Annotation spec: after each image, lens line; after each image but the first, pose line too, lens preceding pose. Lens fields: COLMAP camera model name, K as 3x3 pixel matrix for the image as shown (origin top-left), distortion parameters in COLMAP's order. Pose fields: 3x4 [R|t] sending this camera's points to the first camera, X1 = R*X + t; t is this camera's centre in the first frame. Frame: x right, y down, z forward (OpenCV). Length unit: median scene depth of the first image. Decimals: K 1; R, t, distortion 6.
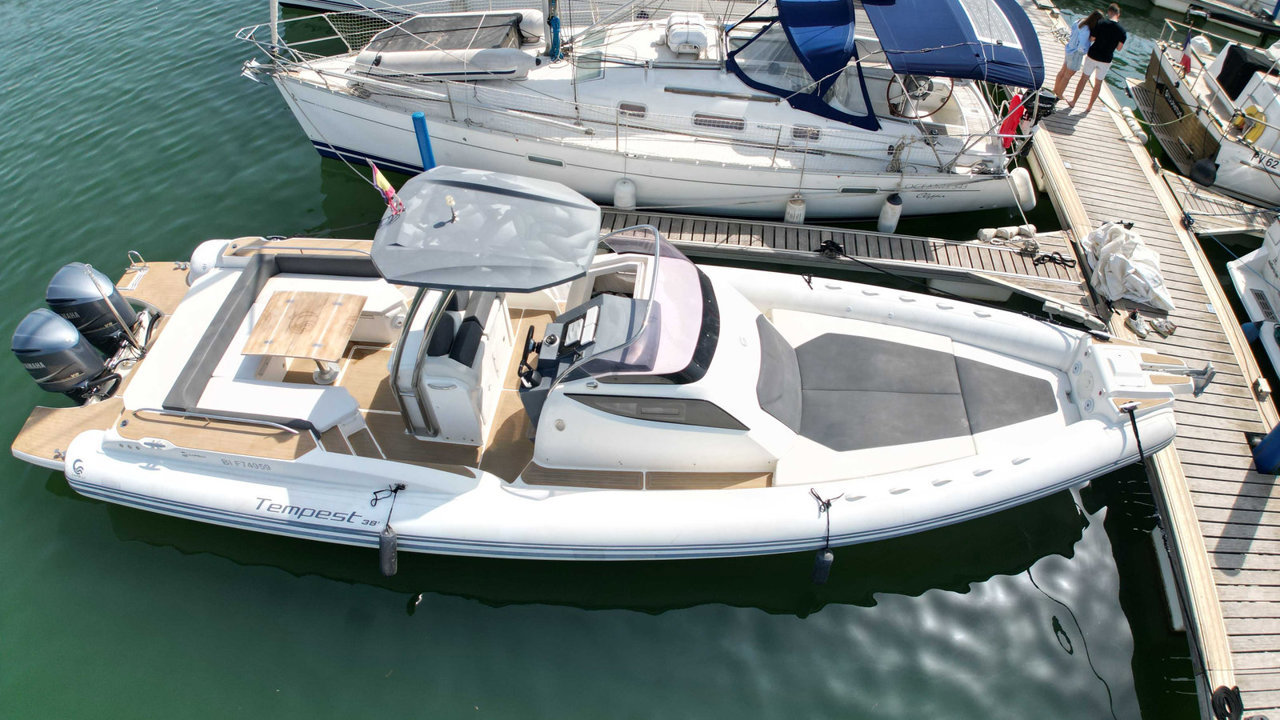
lens RADIAL K [[878.8, 0, 640.0], [0, 878.8, 360.0], [0, 0, 1]] dist [-0.190891, 0.005324]
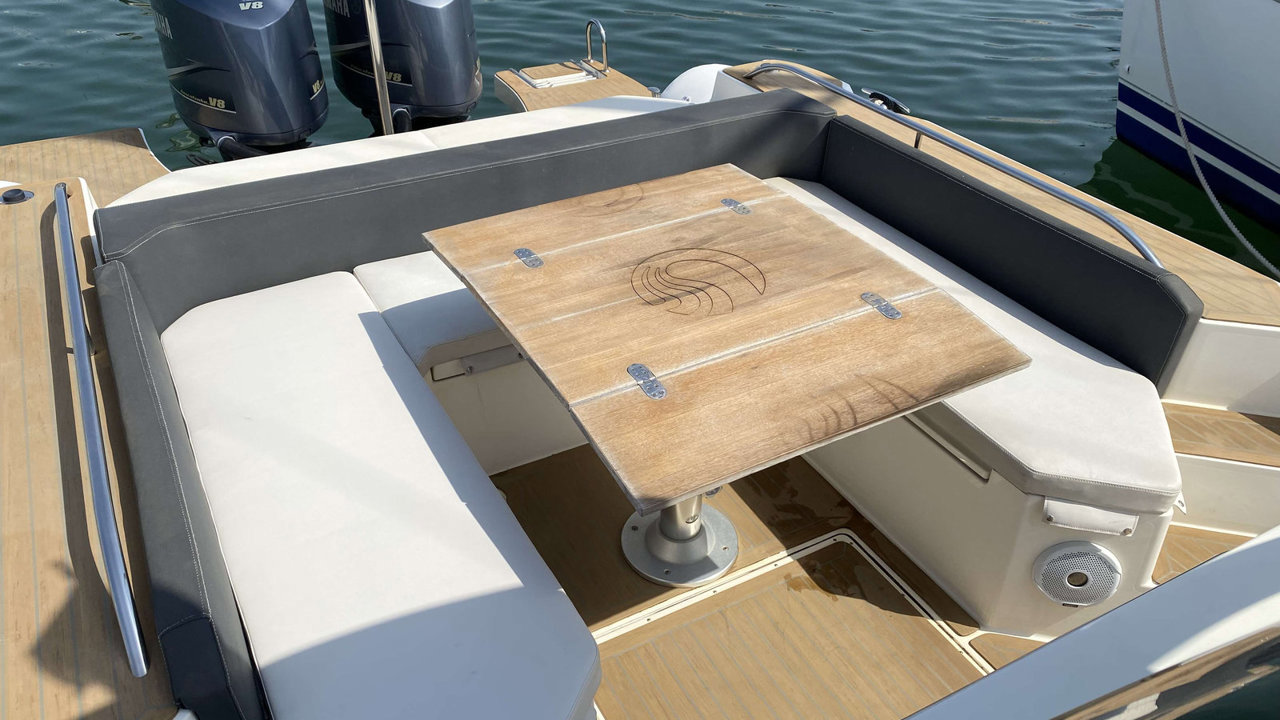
lens RADIAL K [[970.4, 0, 640.0], [0, 970.4, 360.0], [0, 0, 1]] dist [0.002254, -0.001906]
pose [[0.582821, 0.482100, -0.654140, -0.203204], [-0.627577, 0.778419, 0.014540, -0.019600], [0.516205, 0.402048, 0.756234, 0.715462]]
